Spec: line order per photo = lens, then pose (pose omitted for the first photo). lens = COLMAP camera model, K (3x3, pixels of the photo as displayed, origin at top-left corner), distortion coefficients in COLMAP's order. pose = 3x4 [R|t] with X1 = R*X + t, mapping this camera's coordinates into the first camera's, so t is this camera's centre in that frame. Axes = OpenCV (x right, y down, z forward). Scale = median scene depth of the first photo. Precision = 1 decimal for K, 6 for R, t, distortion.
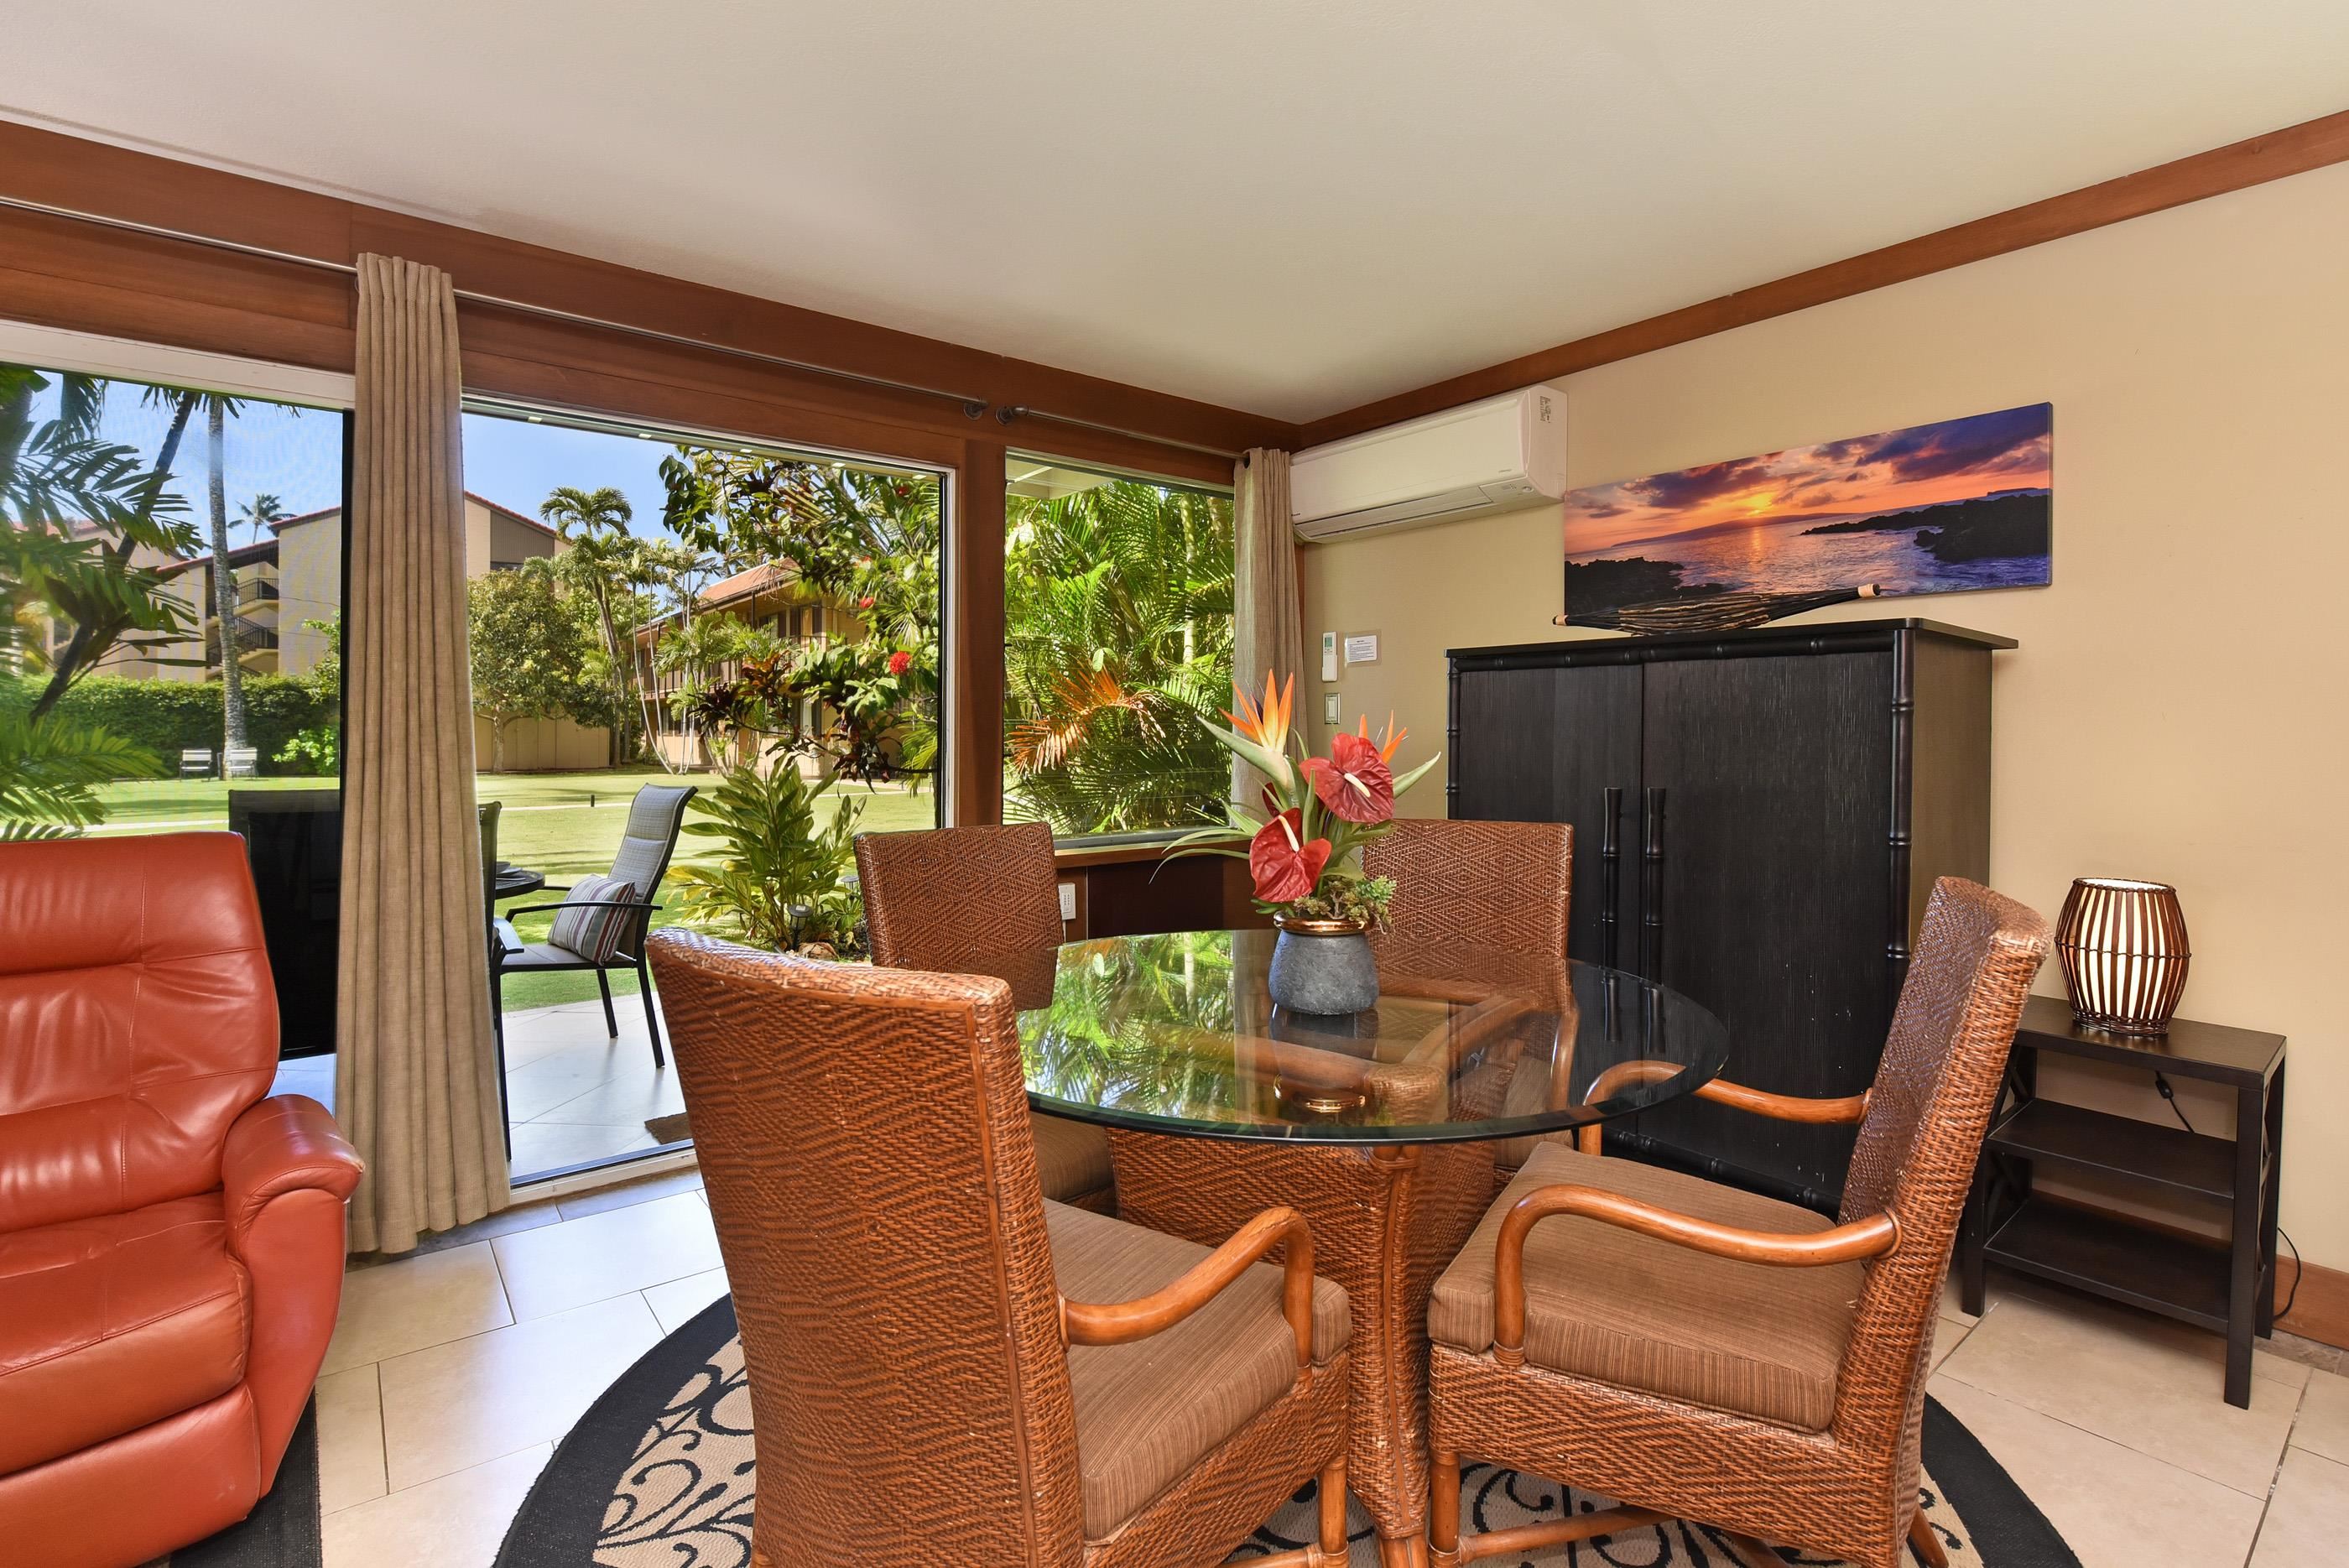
lens RADIAL K [[1090.9, 0, 1176.3], [0, 1090.9, 721.3], [0, 0, 1]] dist [-0.009262, -0.003894]
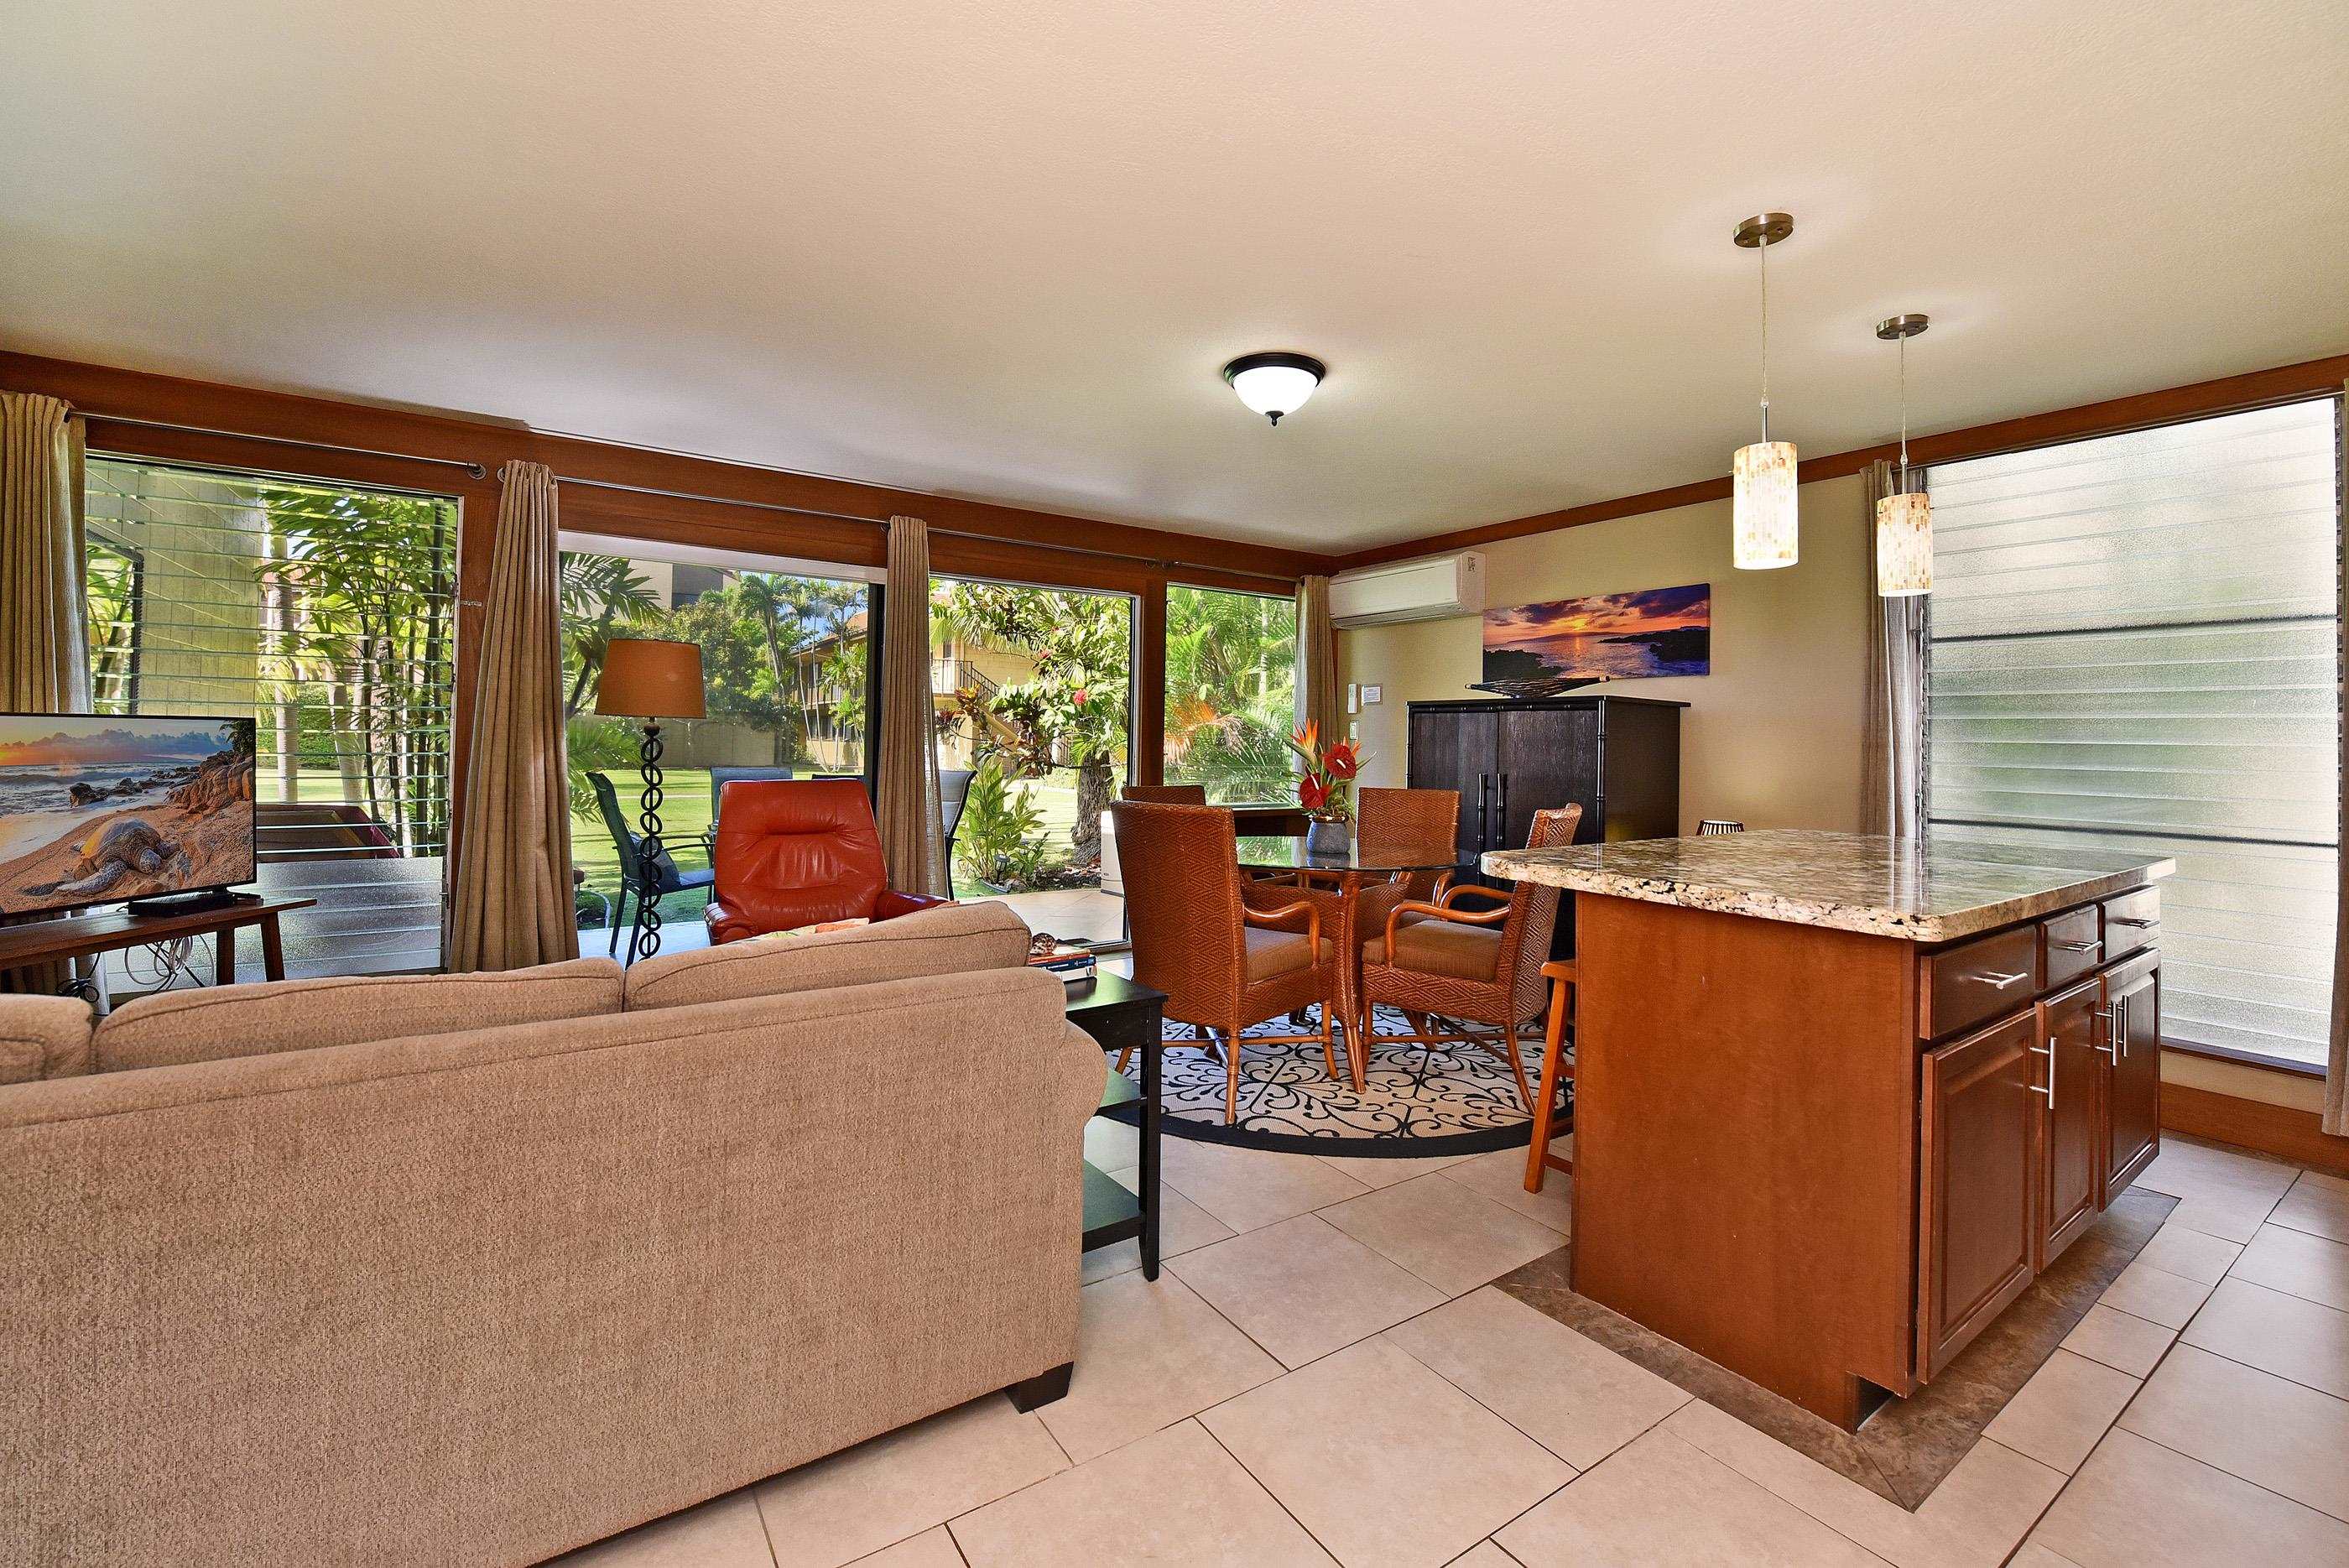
lens RADIAL K [[946.9, 0, 1117.9], [0, 946.9, 744.9], [0, 0, 1]] dist [-0.014066, -0.000373]
pose [[0.991436, 0.011387, -0.130096, -0.040627], [-0.009533, 0.999844, 0.014864, -0.009864], [0.130244, -0.013497, 0.991390, -0.758912]]
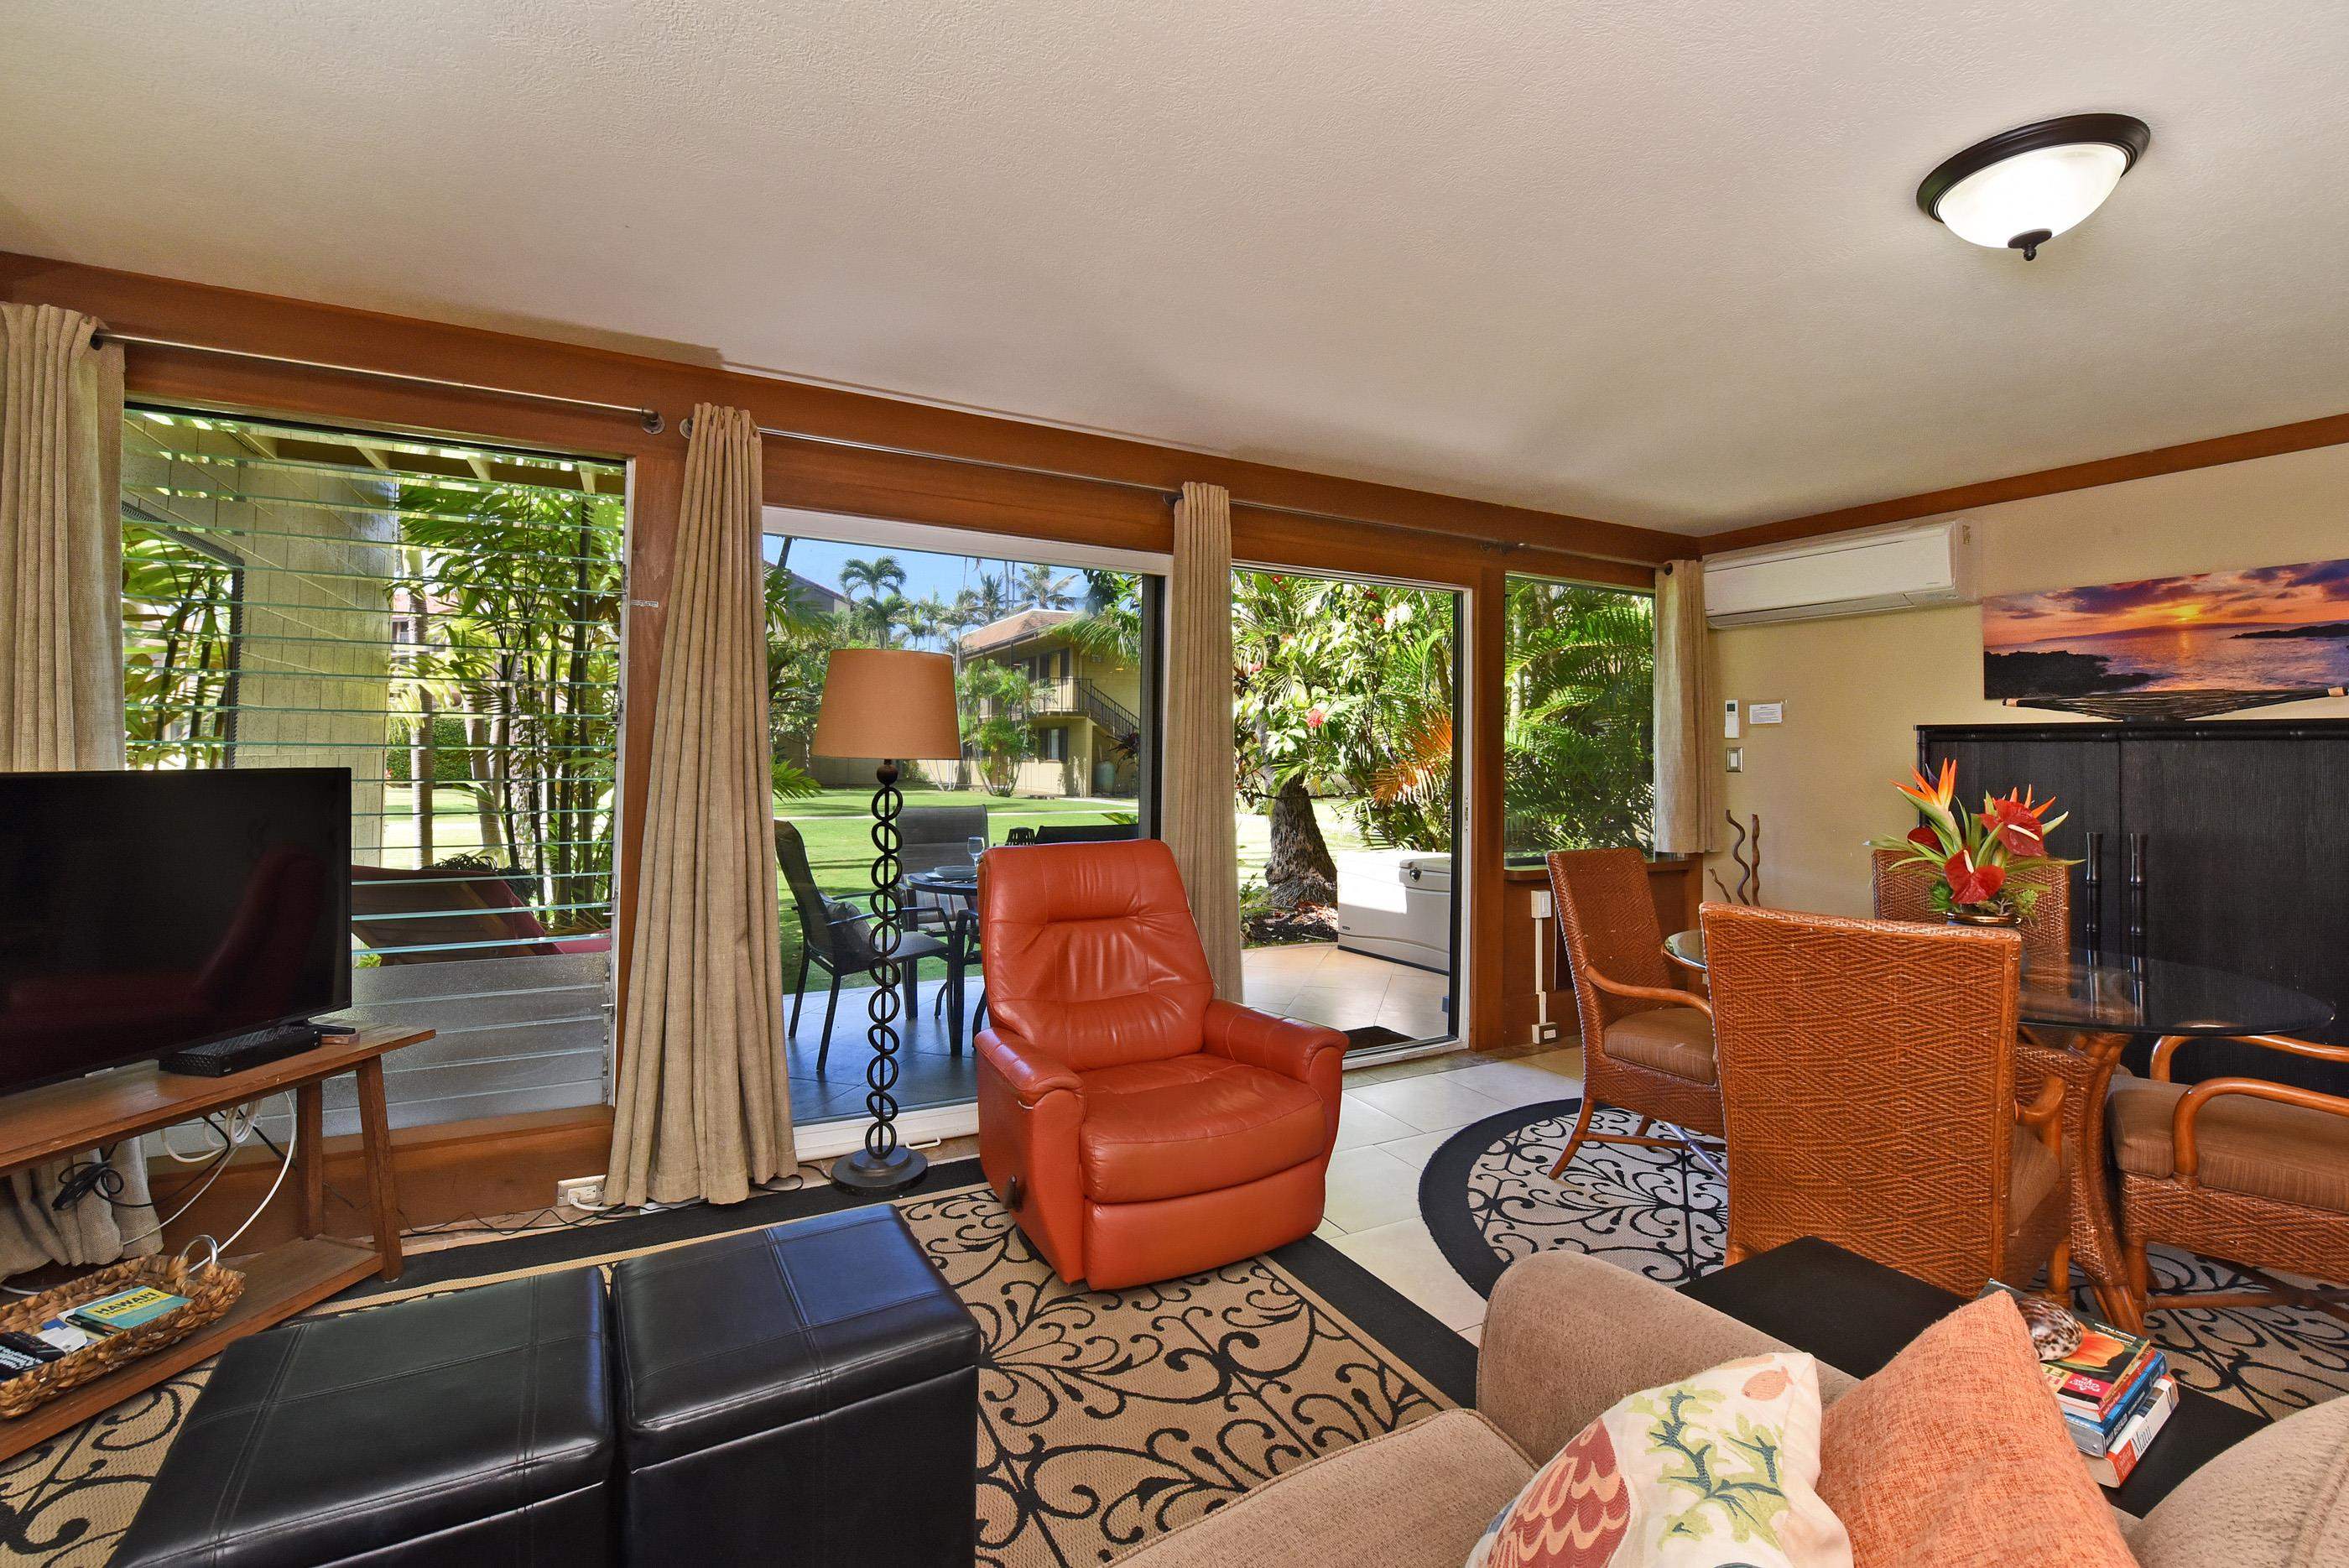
lens RADIAL K [[946.9, 0, 1170.6], [0, 946.9, 747.2], [0, 0, 1]] dist [-0.014066, -0.000373]
pose [[0.982045, 0.001733, -0.188640, -0.473711], [-0.001636, 0.999998, 0.000671, -0.040121], [0.188641, -0.000350, 0.982046, -0.342969]]
